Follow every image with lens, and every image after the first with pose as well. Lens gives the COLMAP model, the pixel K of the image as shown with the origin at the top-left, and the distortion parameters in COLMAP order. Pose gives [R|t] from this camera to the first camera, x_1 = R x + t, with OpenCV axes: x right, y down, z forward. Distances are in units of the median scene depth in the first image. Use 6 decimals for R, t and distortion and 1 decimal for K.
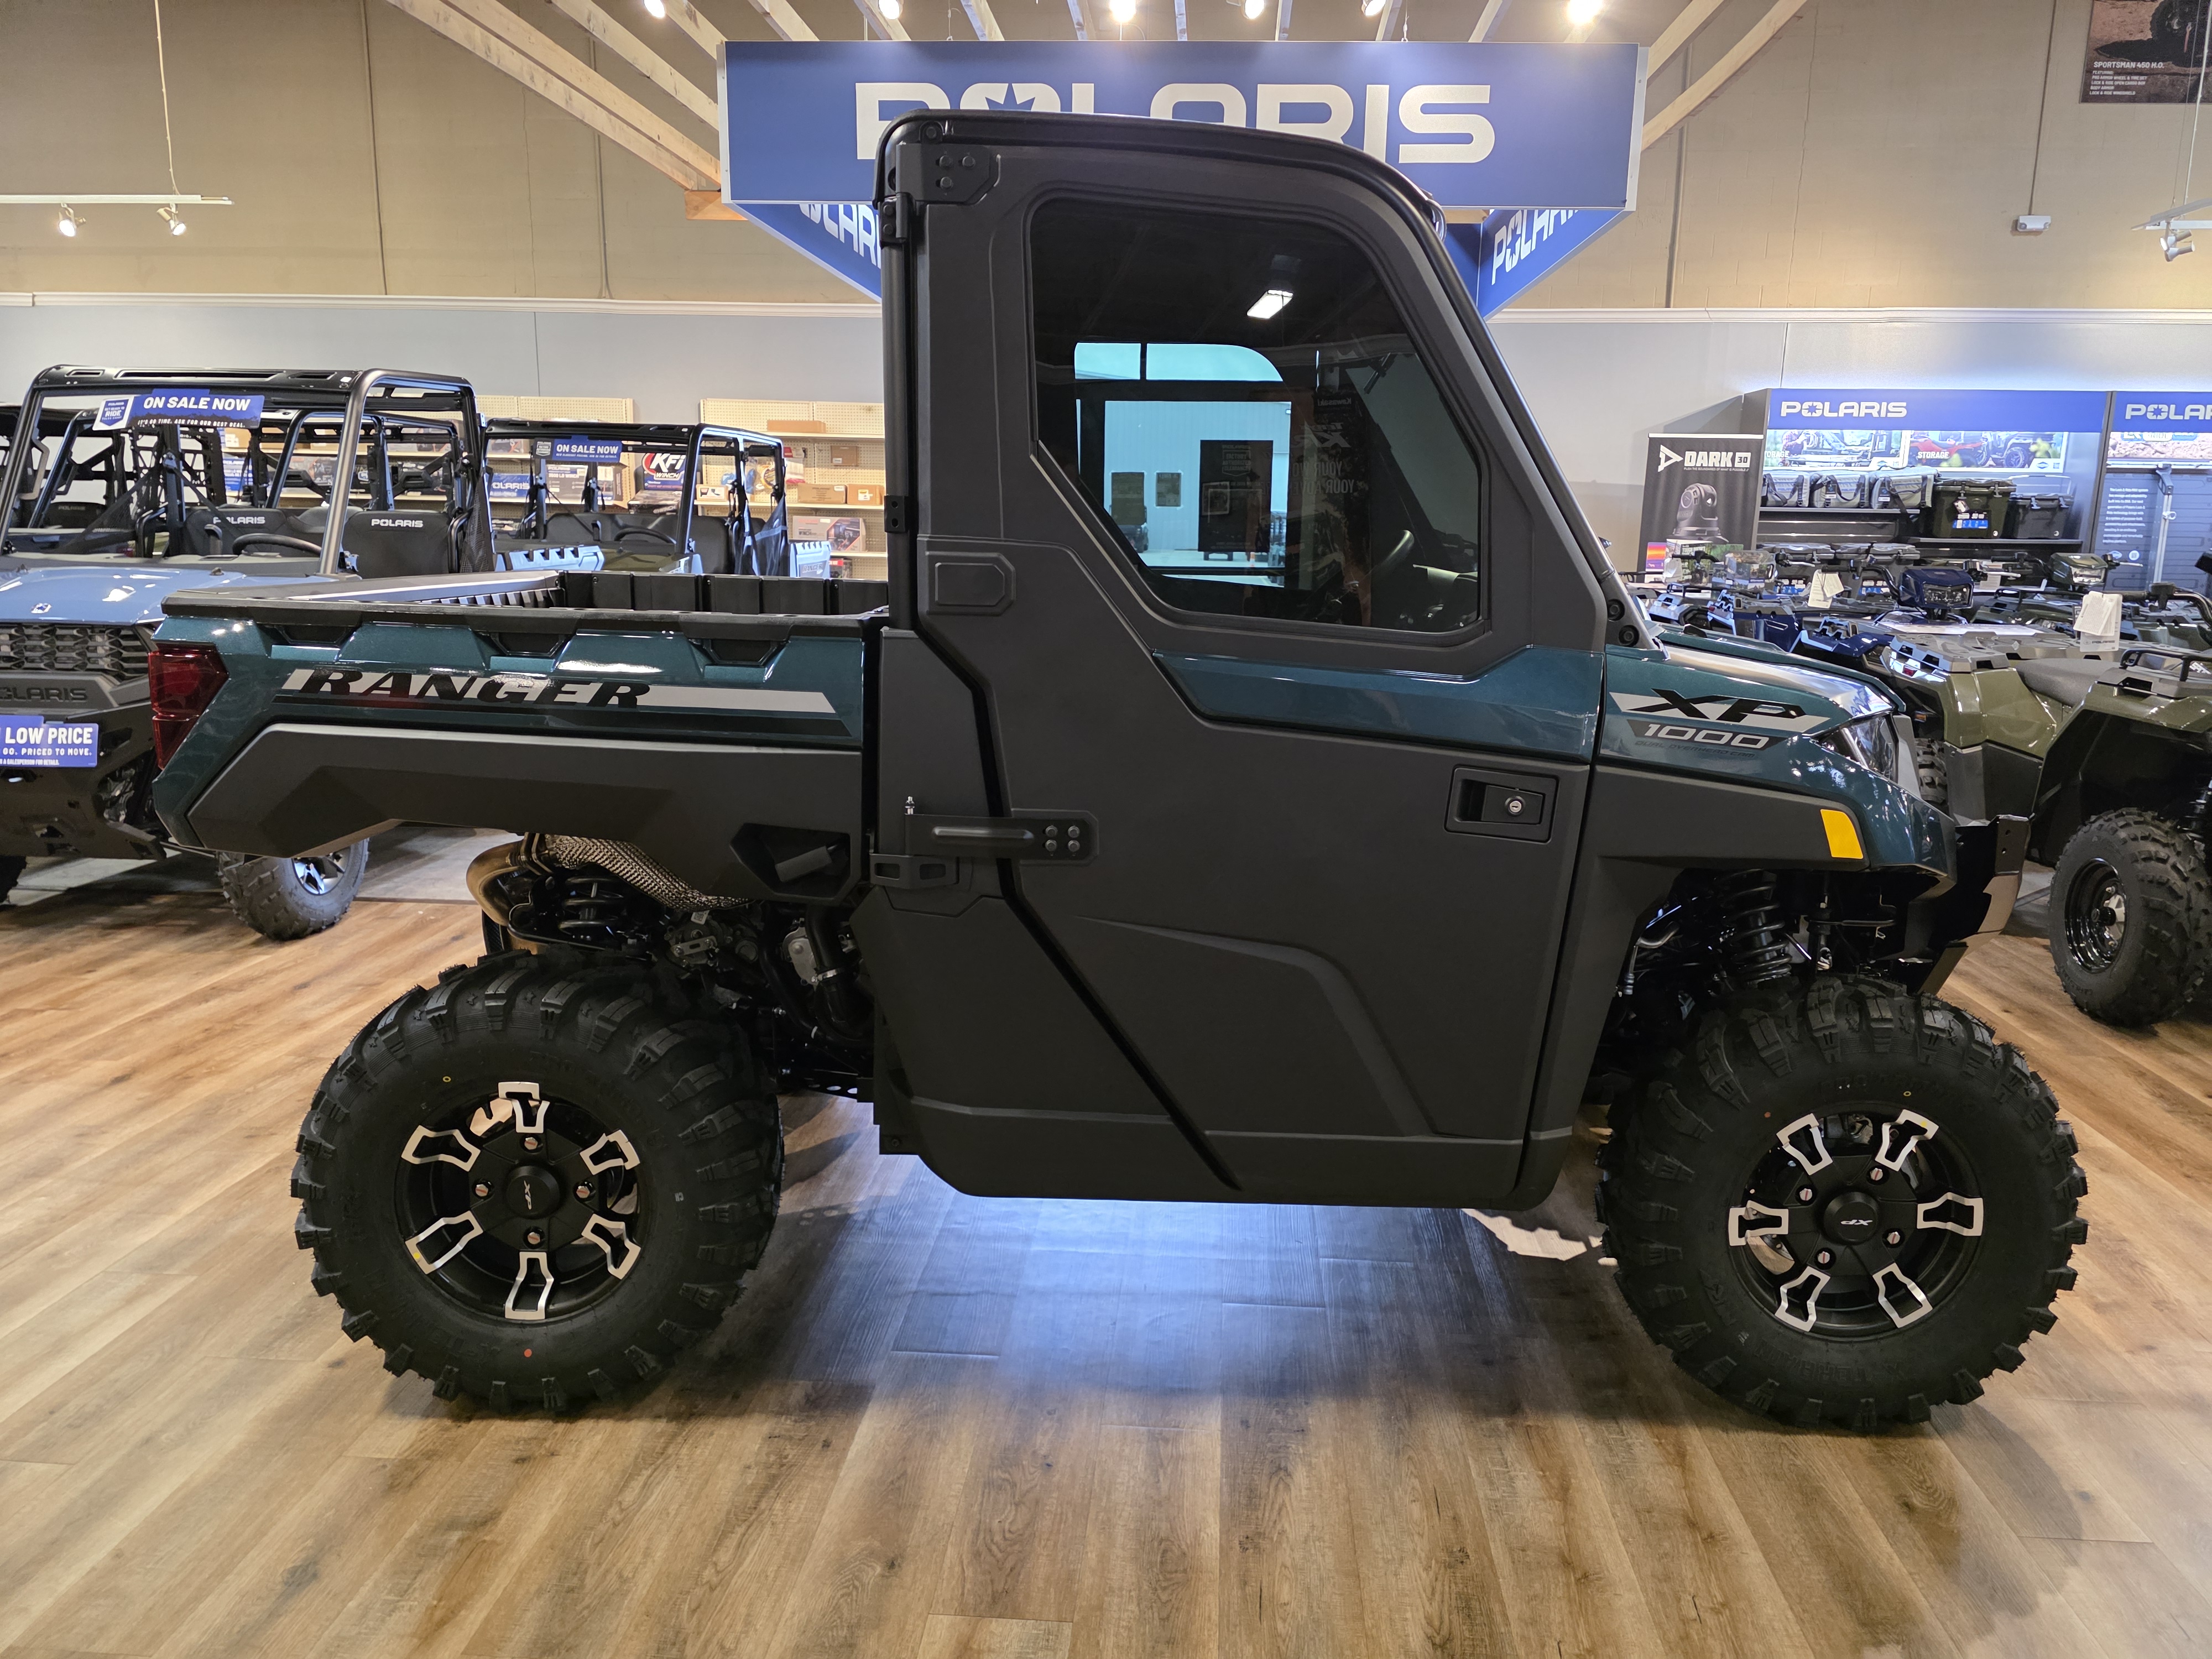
lens RADIAL K [[1455.9, 0, 1185.4], [0, 1455.9, 829.6], [0, 0, 1]] dist [0.049586, -0.040377]
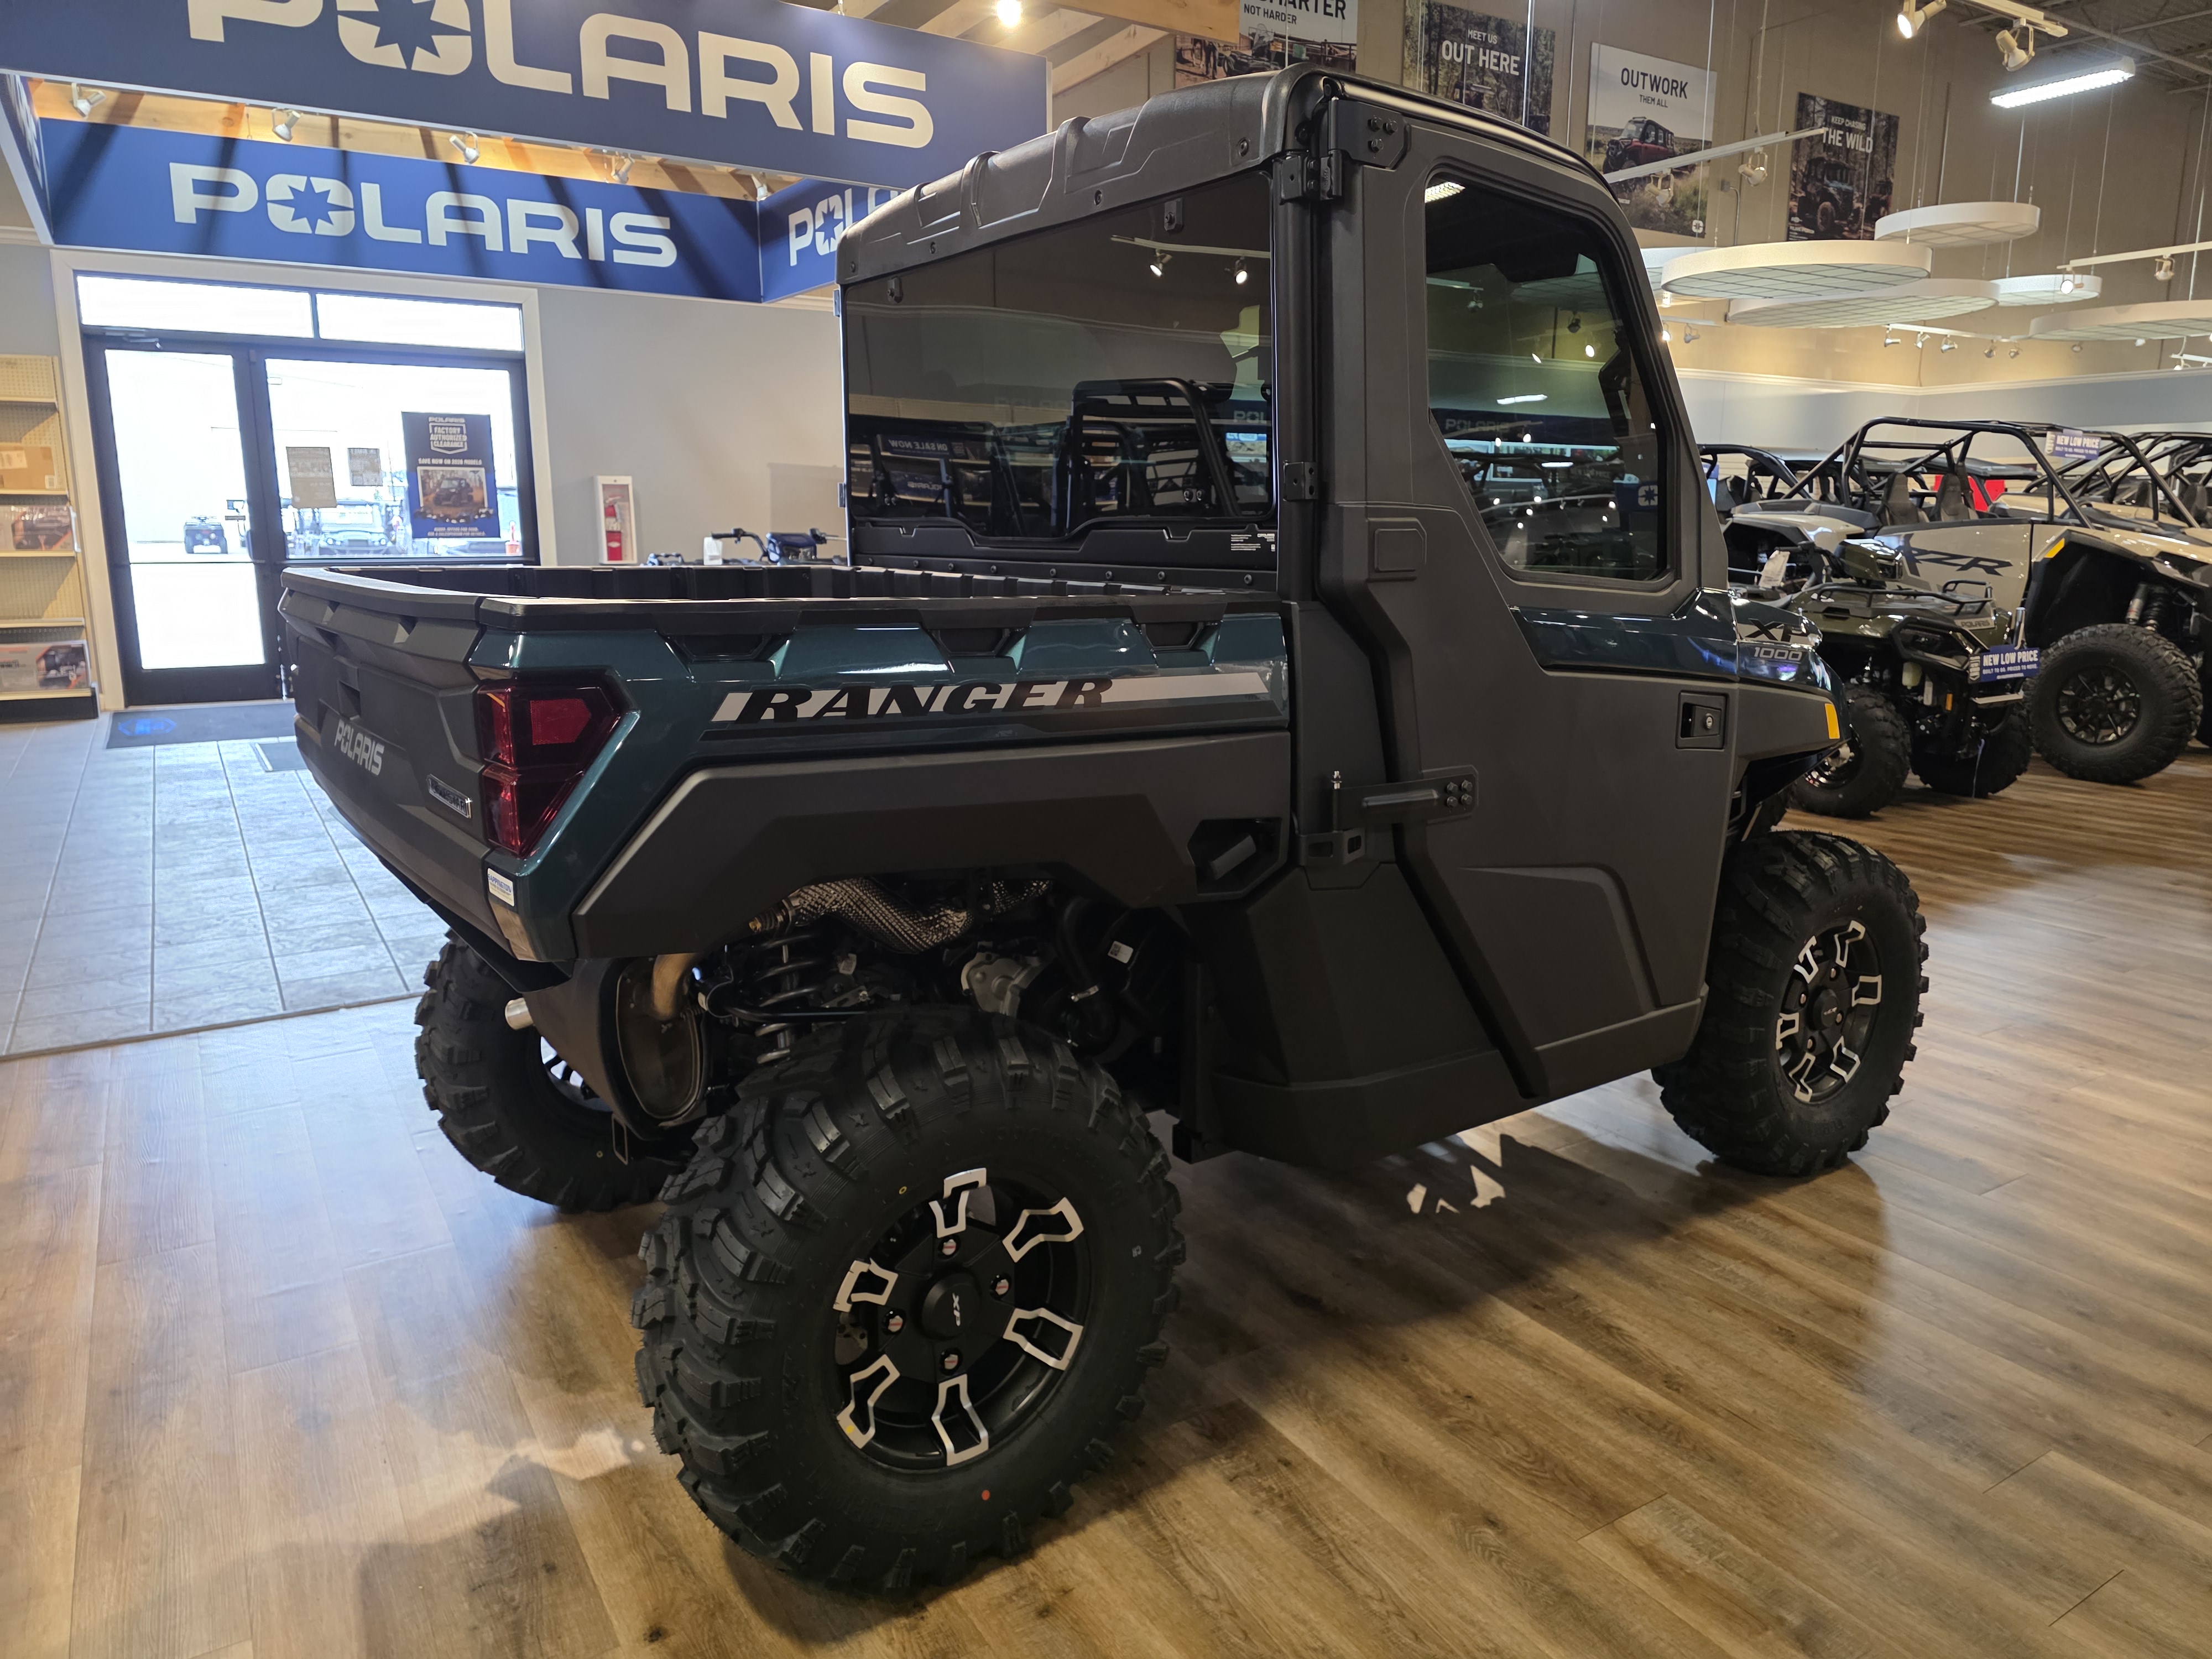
lens RADIAL K [[1455.9, 0, 1099.9], [0, 1455.9, 817.9], [0, 0, 1]] dist [0.049586, -0.040377]
pose [[0.811760, -0.130140, 0.569306, -0.836488], [0.129633, 0.990688, 0.041625, -0.050422], [-0.569421, 0.040011, 0.821071, 0.274888]]
